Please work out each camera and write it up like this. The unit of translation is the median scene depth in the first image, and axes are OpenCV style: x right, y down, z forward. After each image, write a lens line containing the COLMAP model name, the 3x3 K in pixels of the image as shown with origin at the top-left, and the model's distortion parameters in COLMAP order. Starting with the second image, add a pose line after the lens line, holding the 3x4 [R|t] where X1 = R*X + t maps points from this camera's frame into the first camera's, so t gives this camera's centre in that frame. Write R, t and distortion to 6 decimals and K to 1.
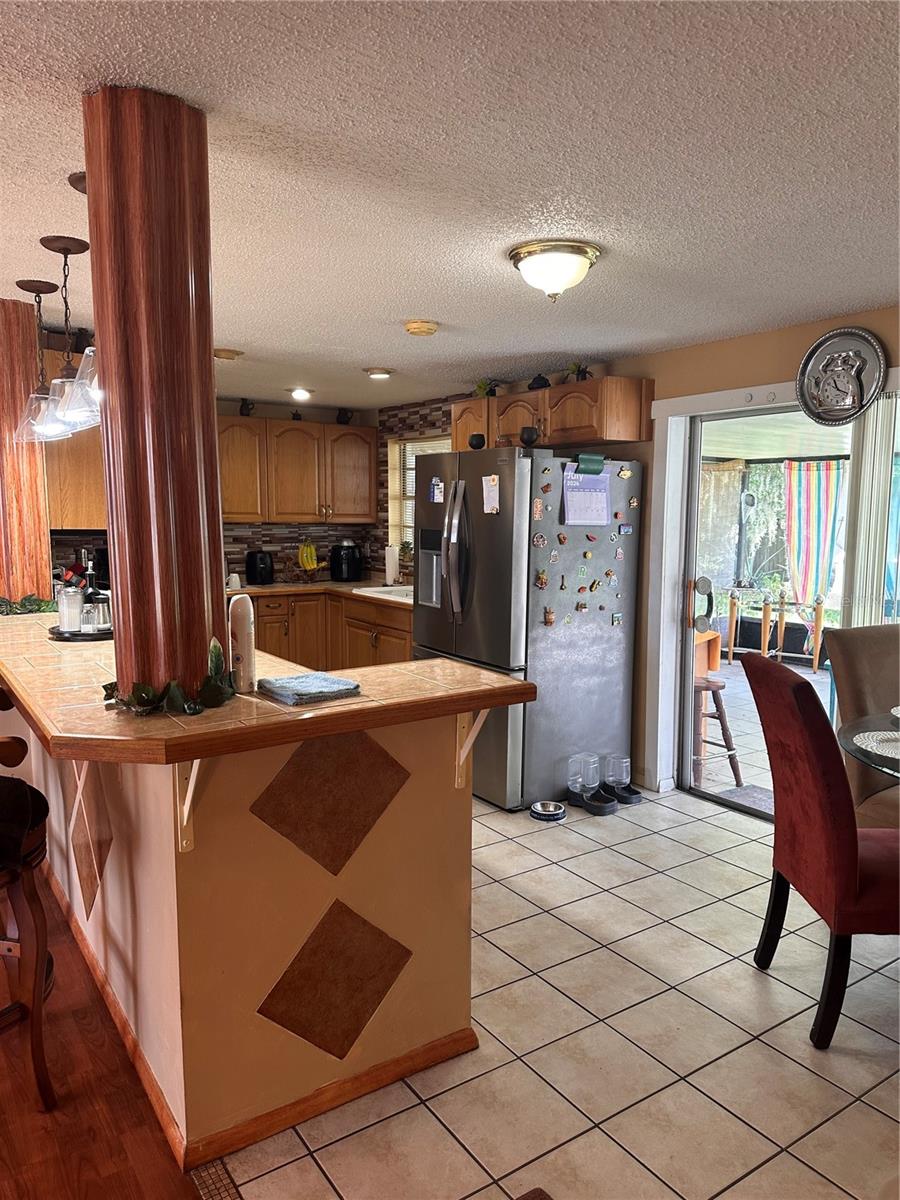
lens RADIAL K [[848.9, 0, 454.8], [0, 848.9, 608.0], [0, 0, 1]] dist [0.086147, -0.091913]
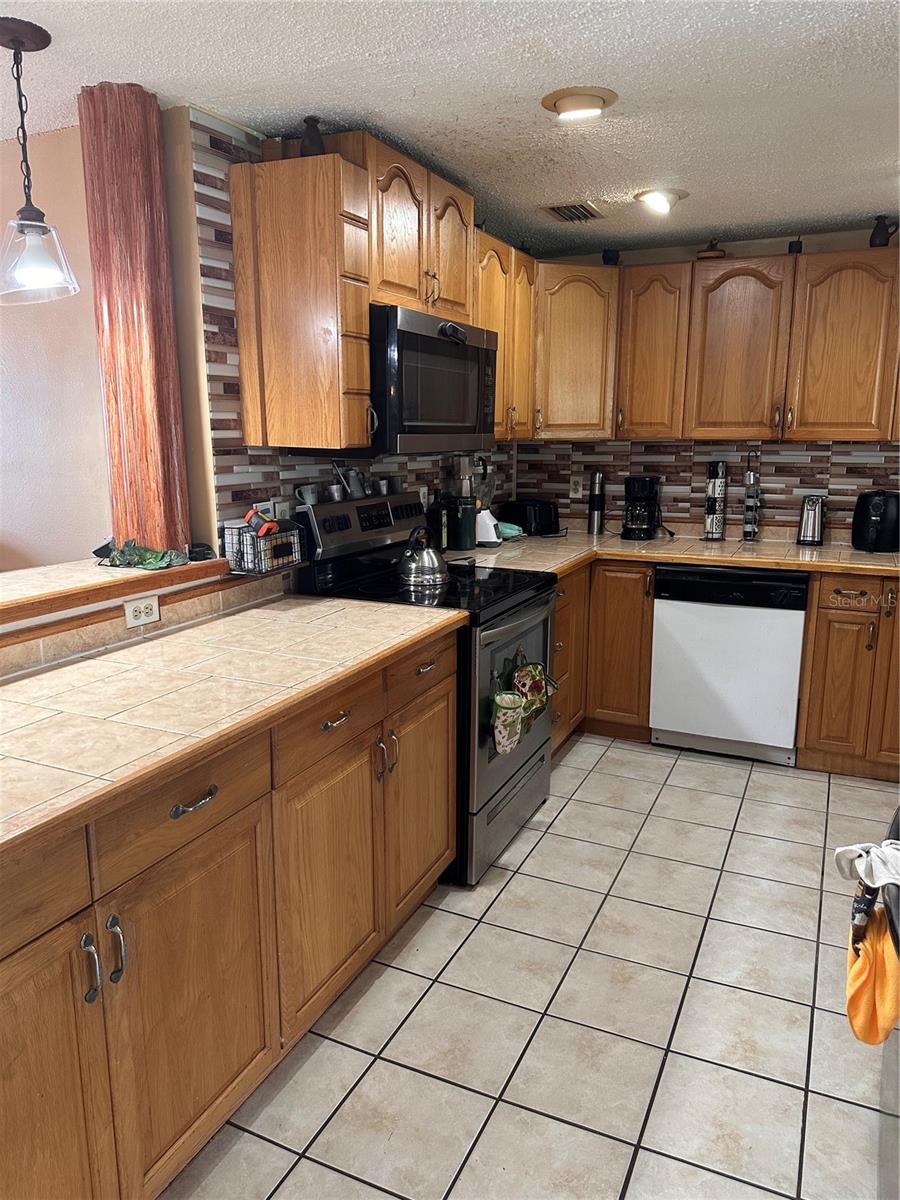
lens RADIAL K [[848.9, 0, 443.1], [0, 848.9, 606.0], [0, 0, 1]] dist [0.086147, -0.091913]
pose [[0.523861, 0.166550, -0.835362, 0.111851], [-0.095375, 0.986000, 0.136773, -0.042847], [0.846447, 0.008023, 0.532412, 0.446482]]
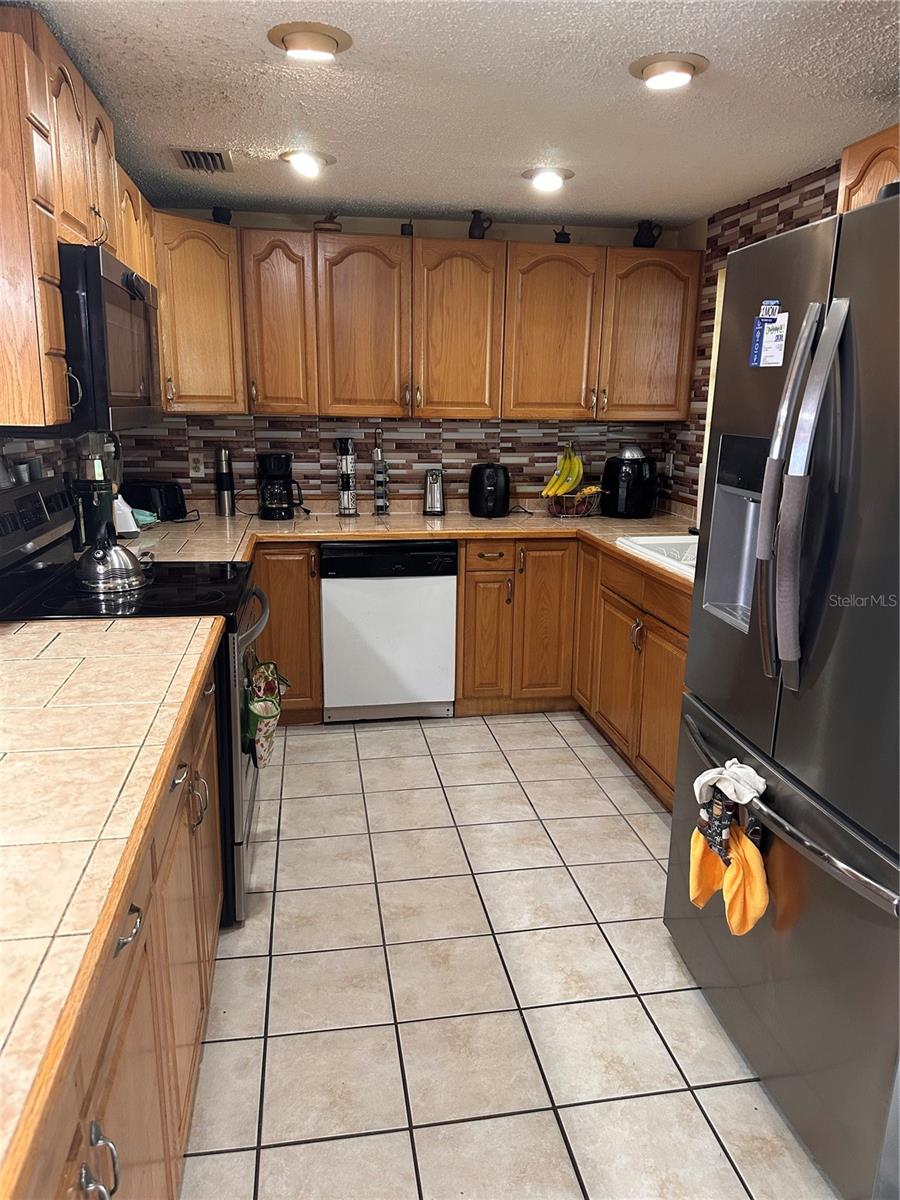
lens RADIAL K [[848.9, 0, 458.5], [0, 848.9, 610.8], [0, 0, 1]] dist [0.086147, -0.091913]
pose [[0.914864, 0.097935, -0.391705, 0.010912], [-0.050525, 0.990280, 0.129586, -0.039043], [0.400588, -0.098763, 0.910920, 0.392029]]
